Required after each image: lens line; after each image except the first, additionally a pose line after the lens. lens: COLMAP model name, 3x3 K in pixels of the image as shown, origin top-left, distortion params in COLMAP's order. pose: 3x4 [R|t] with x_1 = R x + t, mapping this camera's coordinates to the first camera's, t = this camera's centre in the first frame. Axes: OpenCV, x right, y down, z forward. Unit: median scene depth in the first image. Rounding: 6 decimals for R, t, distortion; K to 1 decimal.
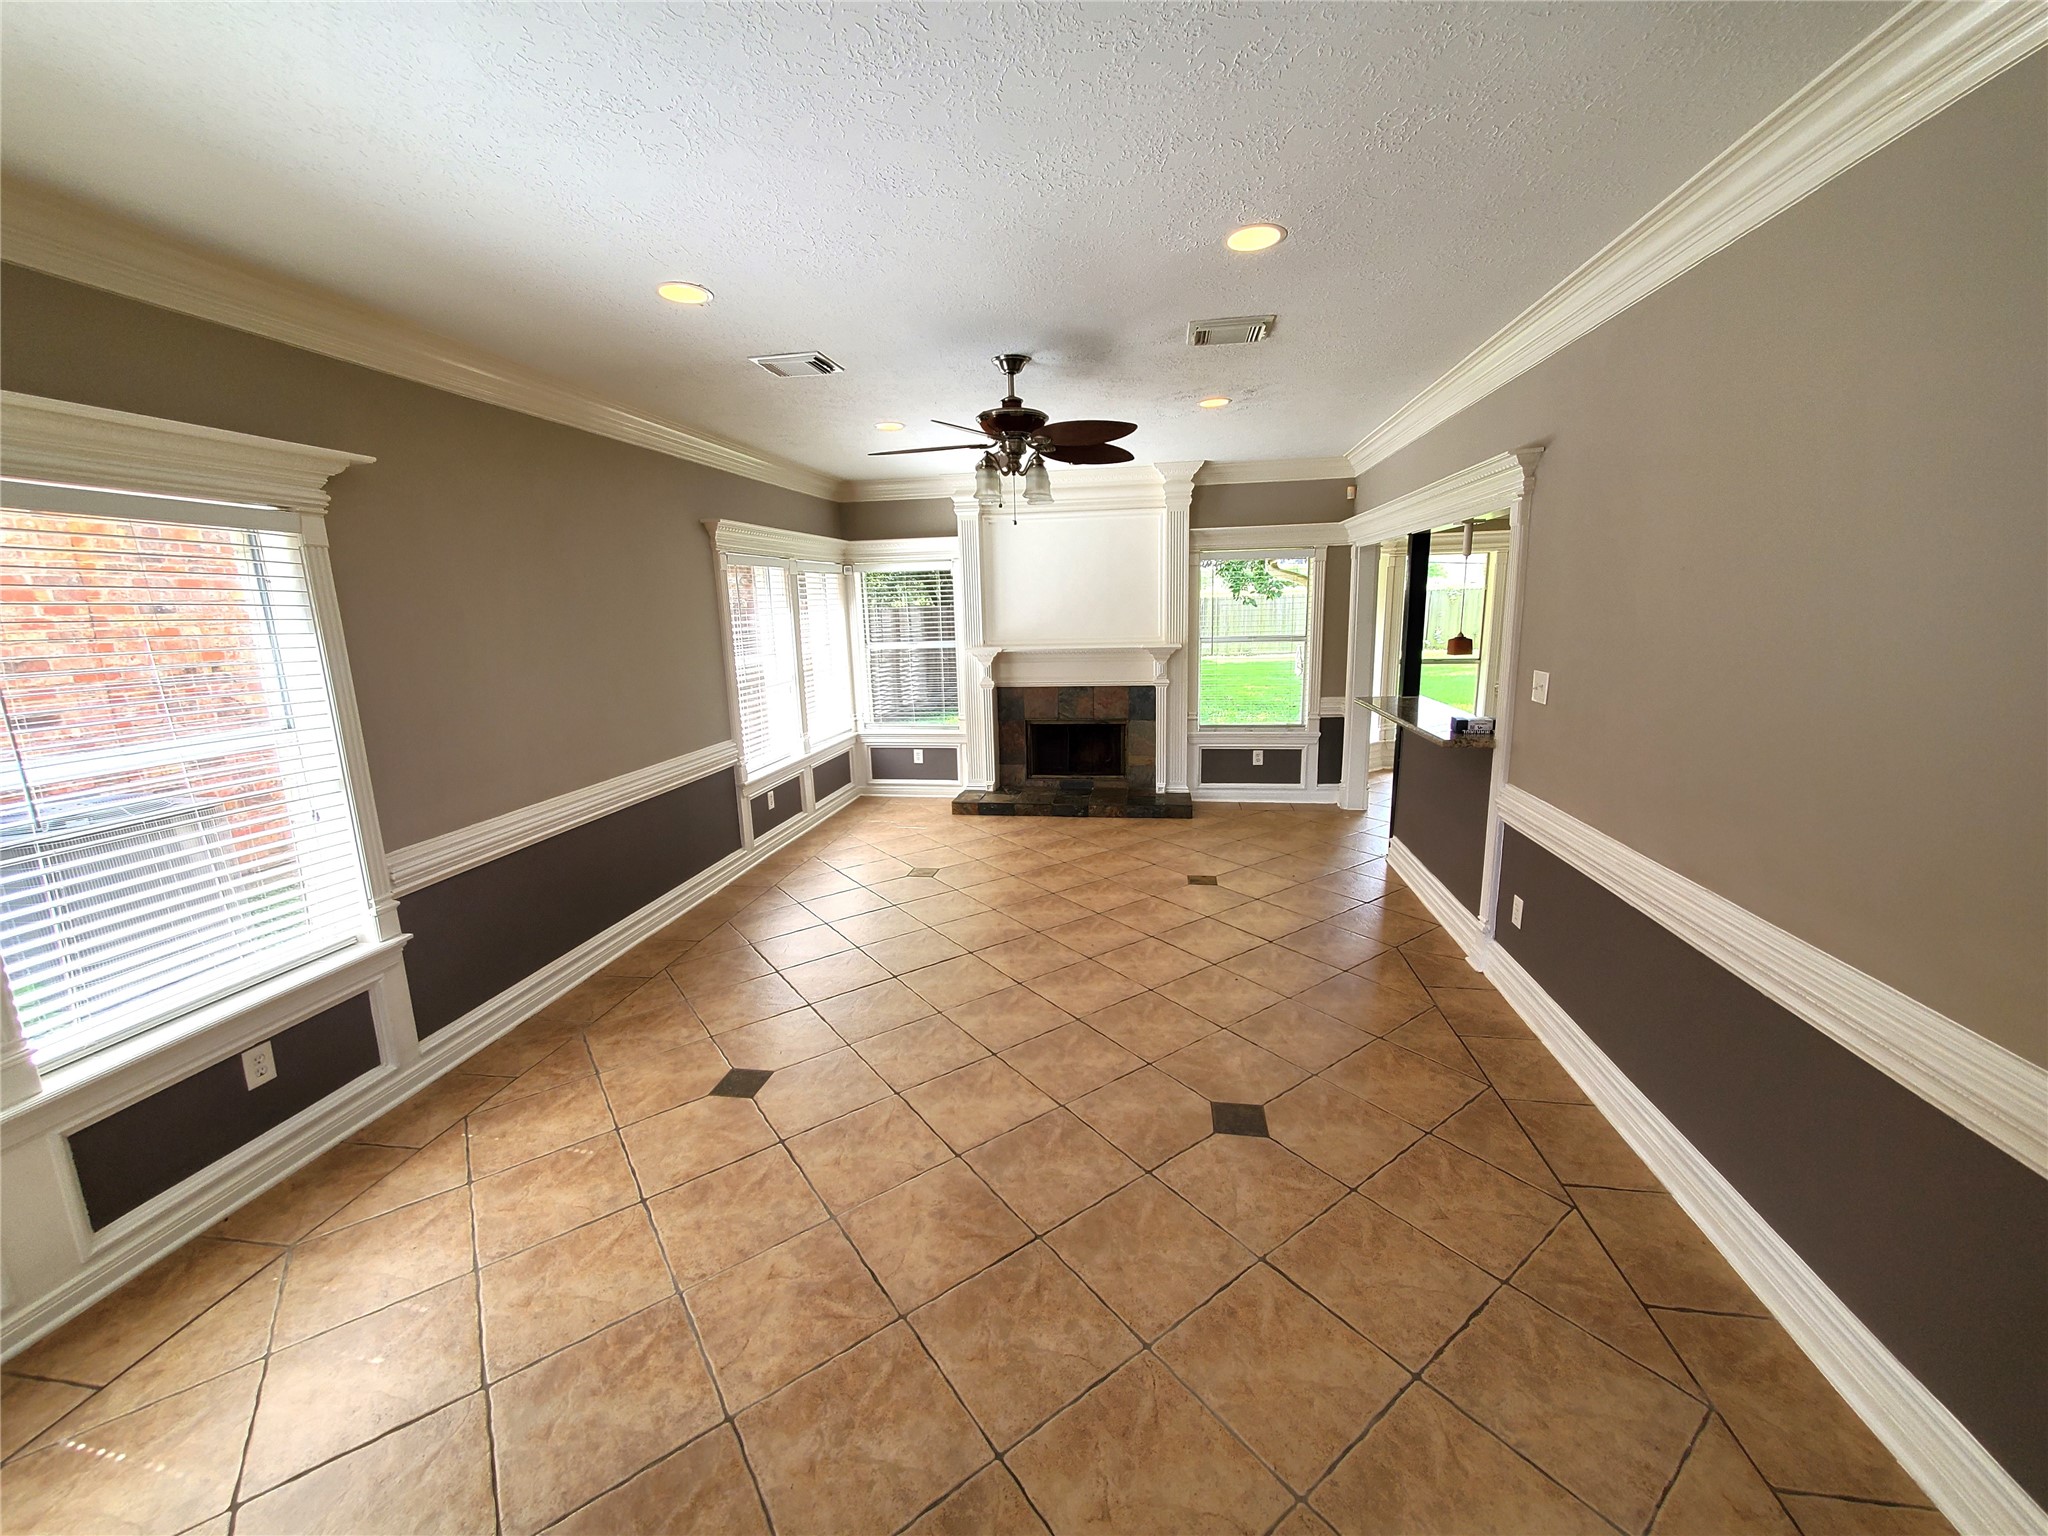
lens RADIAL K [[814.9, 0, 1029.0], [0, 814.9, 770.4], [0, 0, 1]] dist [-0.001370, -0.000013]
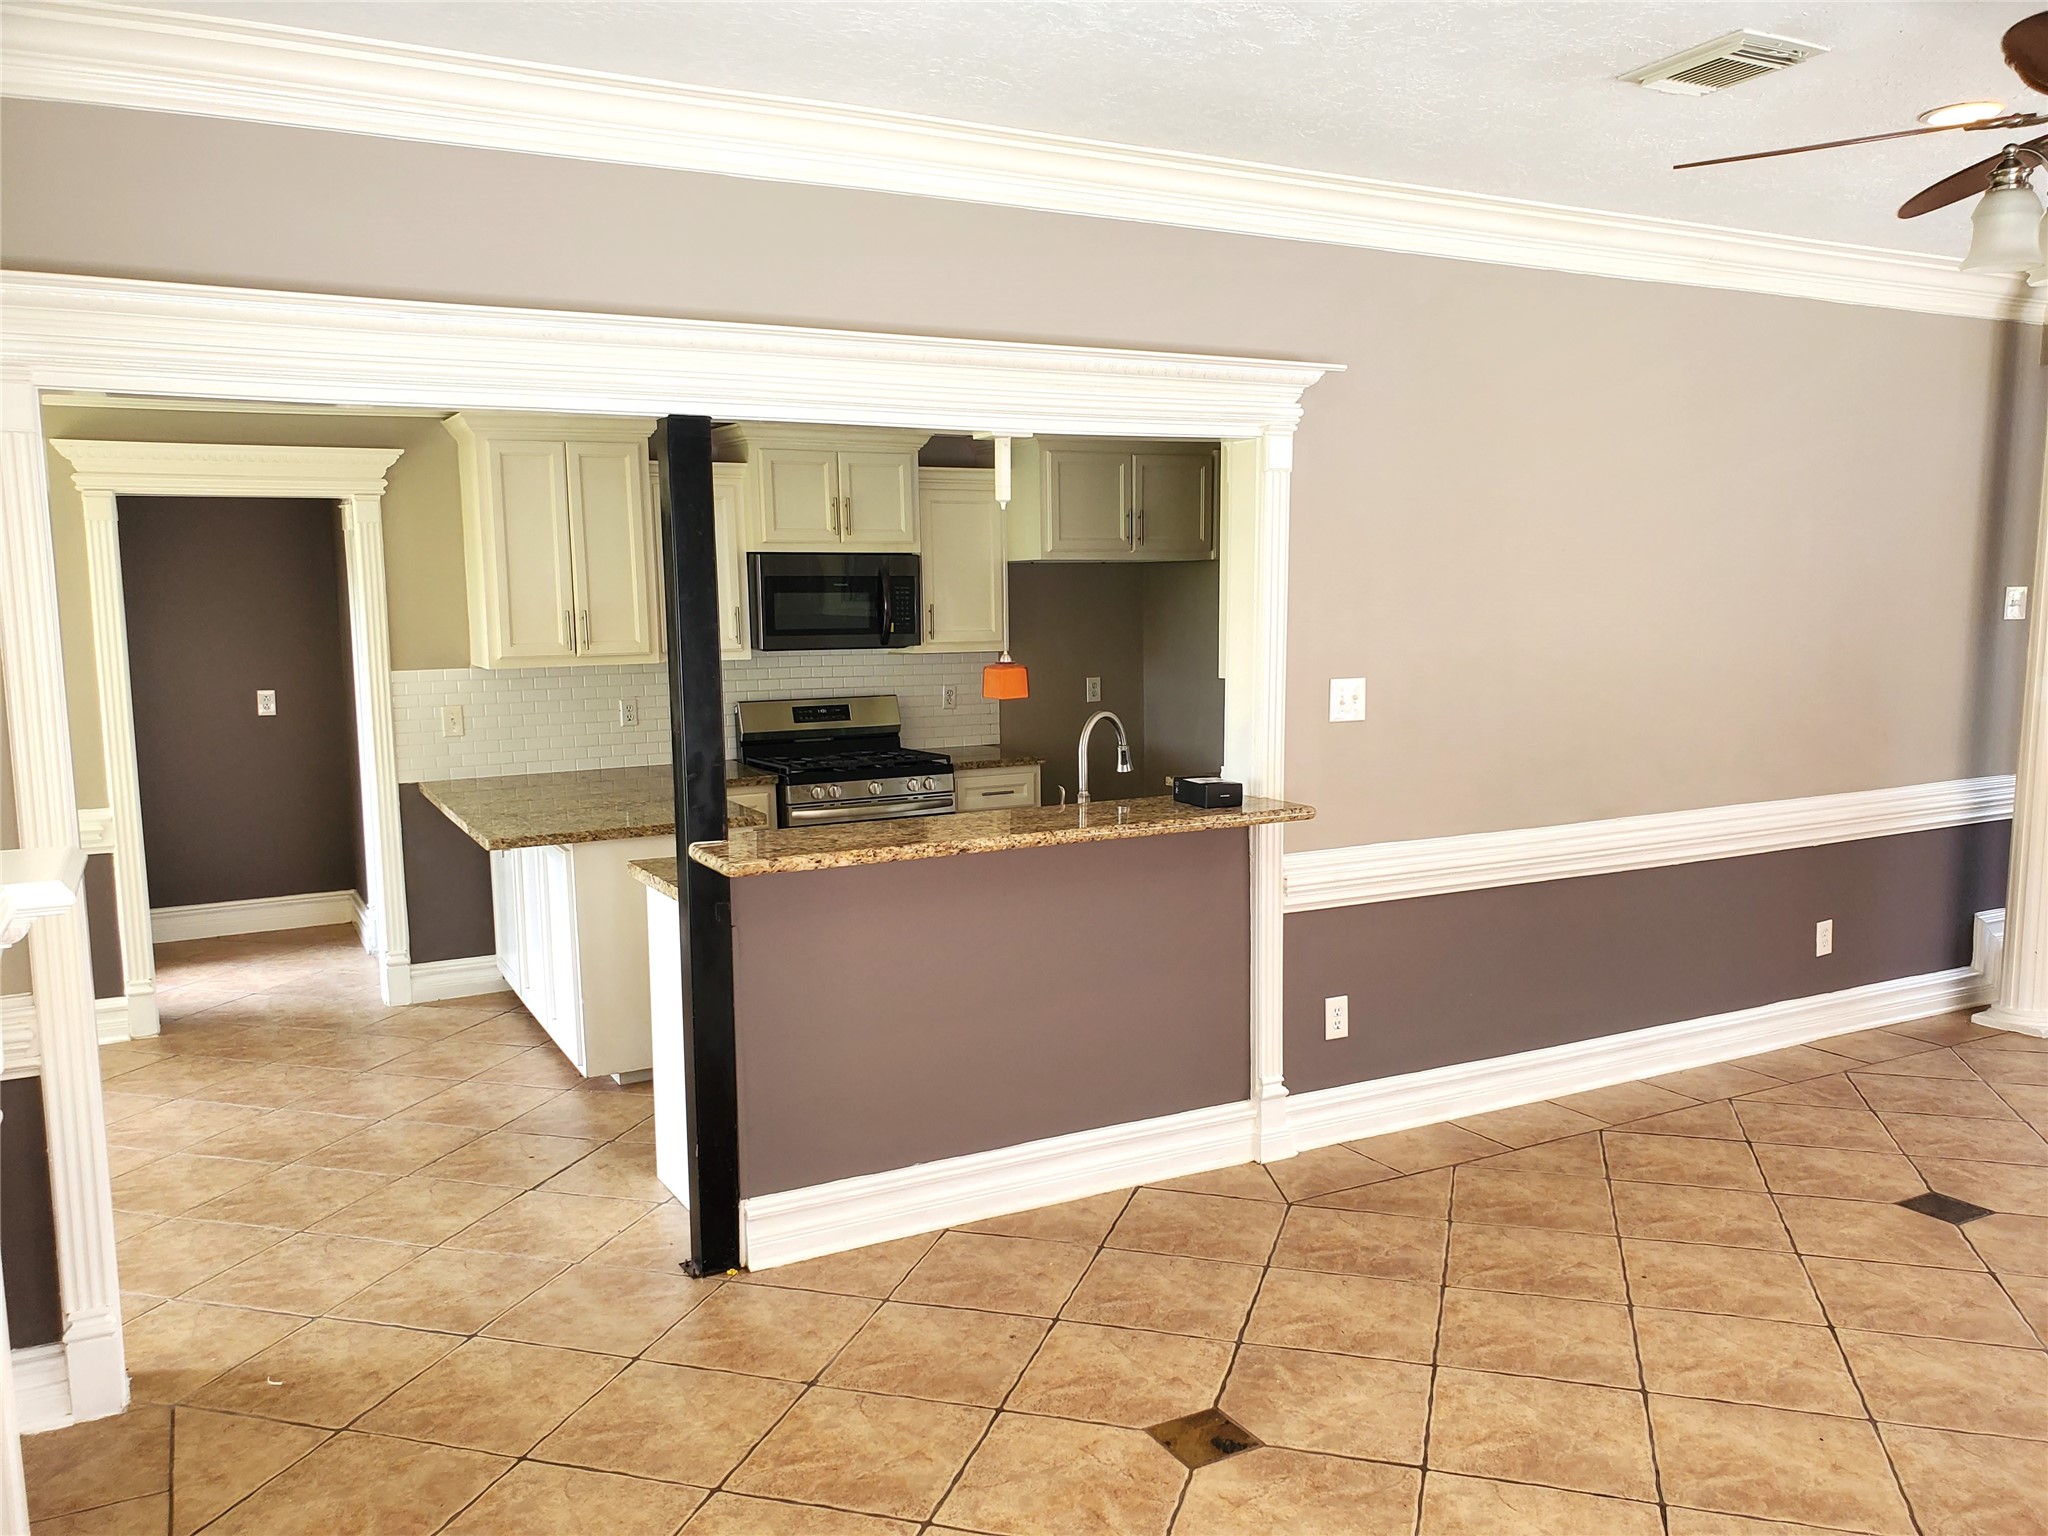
lens RADIAL K [[1596.3, 0, 1025.4], [0, 1596.3, 785.8], [0, 0, 1]] dist [0.002664, 0.010073]
pose [[-0.601636, -0.061637, 0.796389, -0.330074], [0.192301, 0.956517, 0.219305, -0.376786], [-0.775277, 0.285088, -0.563622, 1.930164]]
